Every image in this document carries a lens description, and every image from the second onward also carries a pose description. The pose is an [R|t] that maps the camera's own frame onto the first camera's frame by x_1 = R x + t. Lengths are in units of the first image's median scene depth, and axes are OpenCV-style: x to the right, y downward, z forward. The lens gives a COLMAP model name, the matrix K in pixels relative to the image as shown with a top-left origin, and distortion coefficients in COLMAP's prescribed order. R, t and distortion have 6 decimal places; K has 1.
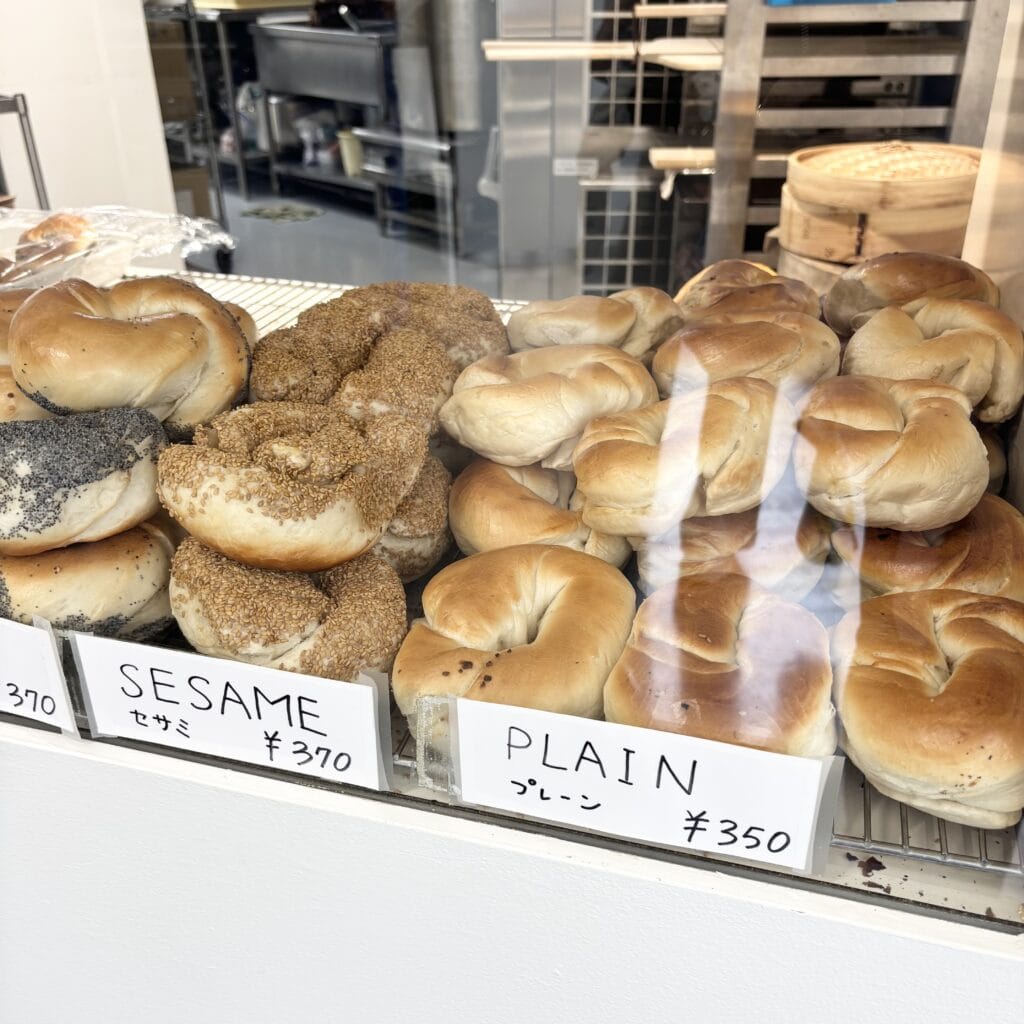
lens RADIAL K [[1024.6, 0, 512.0], [0, 1024.6, 512.0], [0, 0, 1]] dist [0.107520, -0.346831]
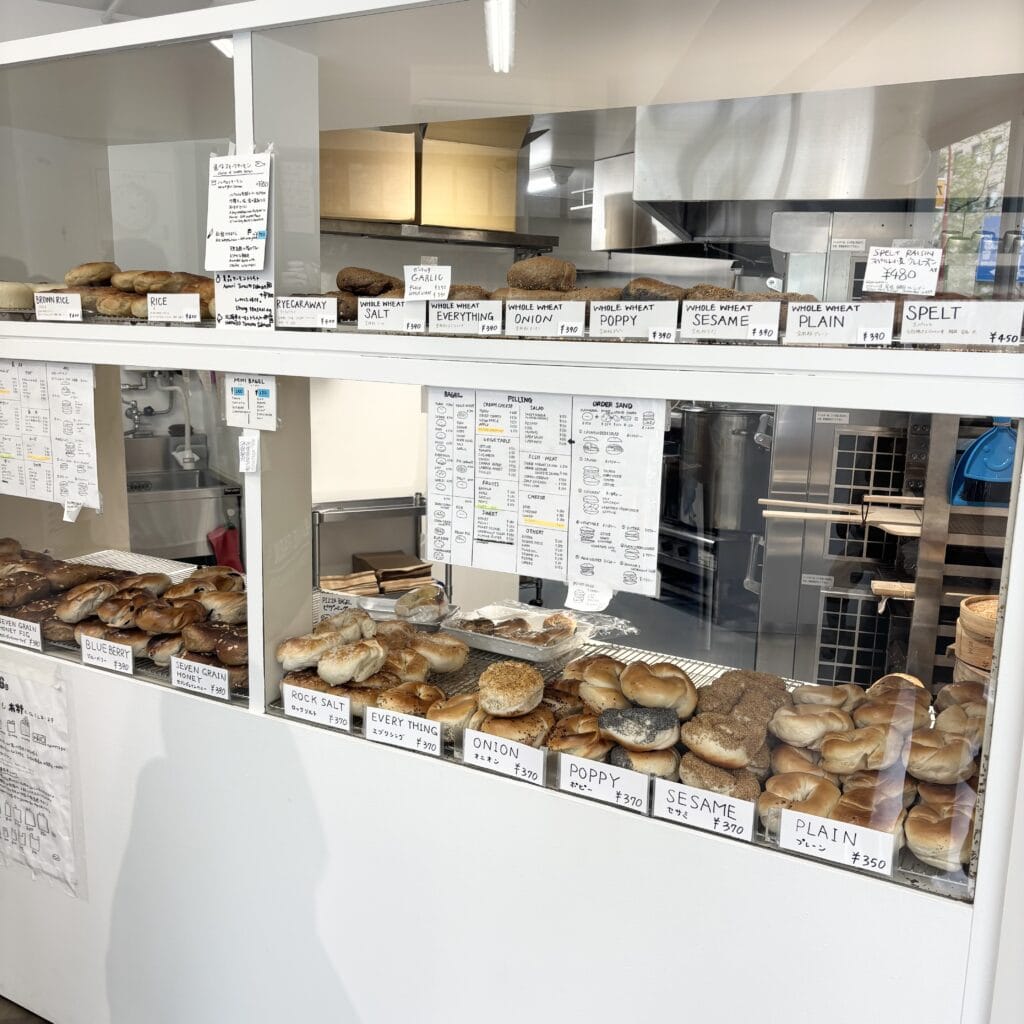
lens RADIAL K [[1024.6, 0, 512.0], [0, 1024.6, 512.0], [0, 0, 1]] dist [0.107520, -0.346831]
pose [[0.972415, 0.072689, -0.221643, -0.174250], [-0.139948, 0.941993, -0.305065, 0.315657], [0.186611, 0.327668, 0.926180, -1.912367]]
